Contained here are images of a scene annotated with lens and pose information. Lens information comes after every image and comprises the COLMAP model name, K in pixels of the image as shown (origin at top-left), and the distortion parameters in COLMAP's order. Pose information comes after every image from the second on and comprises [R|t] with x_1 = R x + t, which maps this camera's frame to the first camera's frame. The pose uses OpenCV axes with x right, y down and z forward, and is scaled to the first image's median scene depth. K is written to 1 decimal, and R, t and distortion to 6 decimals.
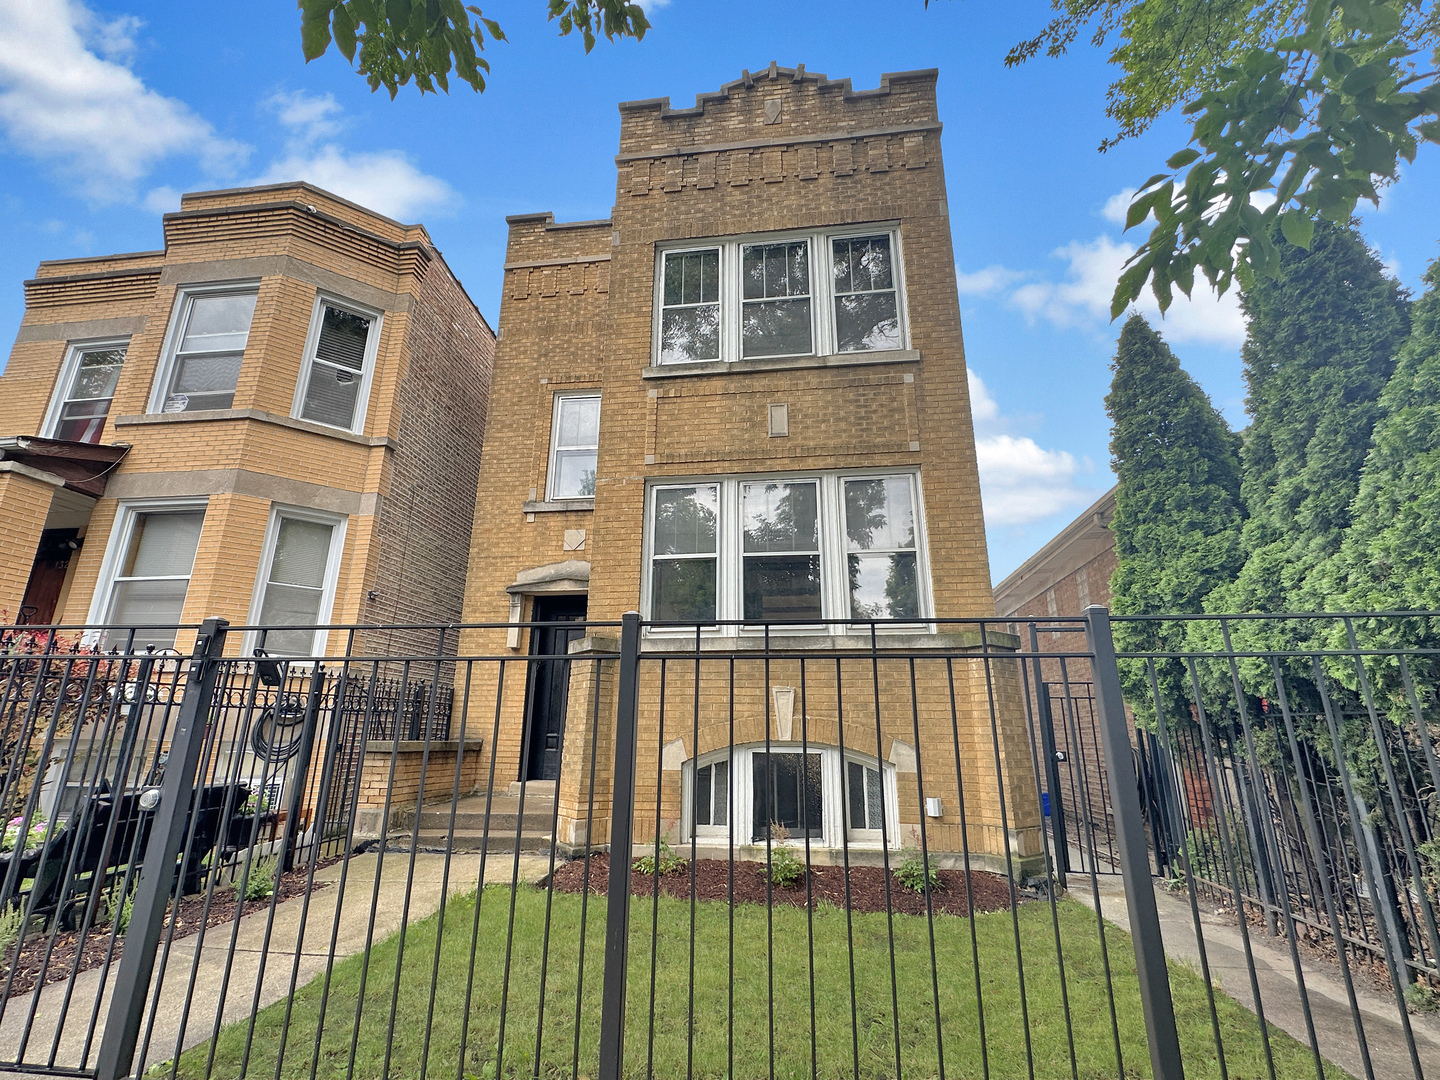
lens RADIAL K [[663.7, 0, 725.4], [0, 663.7, 535.5], [0, 0, 1]] dist [0.004094, -0.000771]
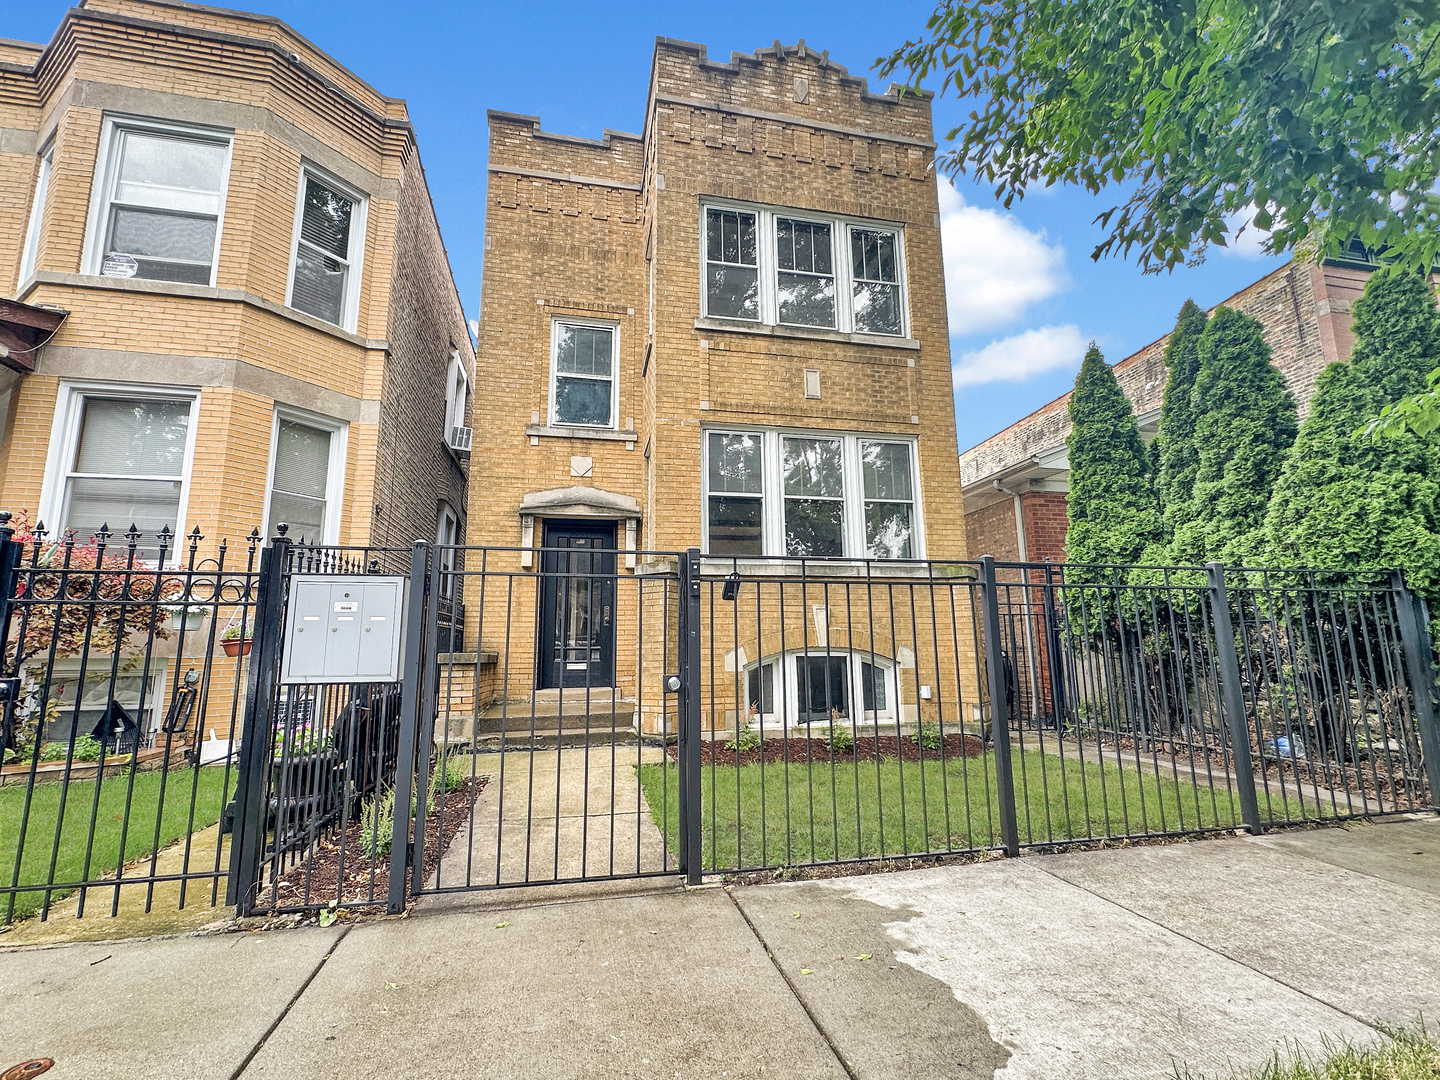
lens RADIAL K [[663.7, 0, 707.9], [0, 663.7, 534.1], [0, 0, 1]] dist [0.004094, -0.000771]
pose [[0.939330, 0.043263, 0.340276, -0.451581], [-0.082926, 0.991230, 0.102889, -0.013806], [-0.332840, -0.124865, 0.934680, -0.070690]]
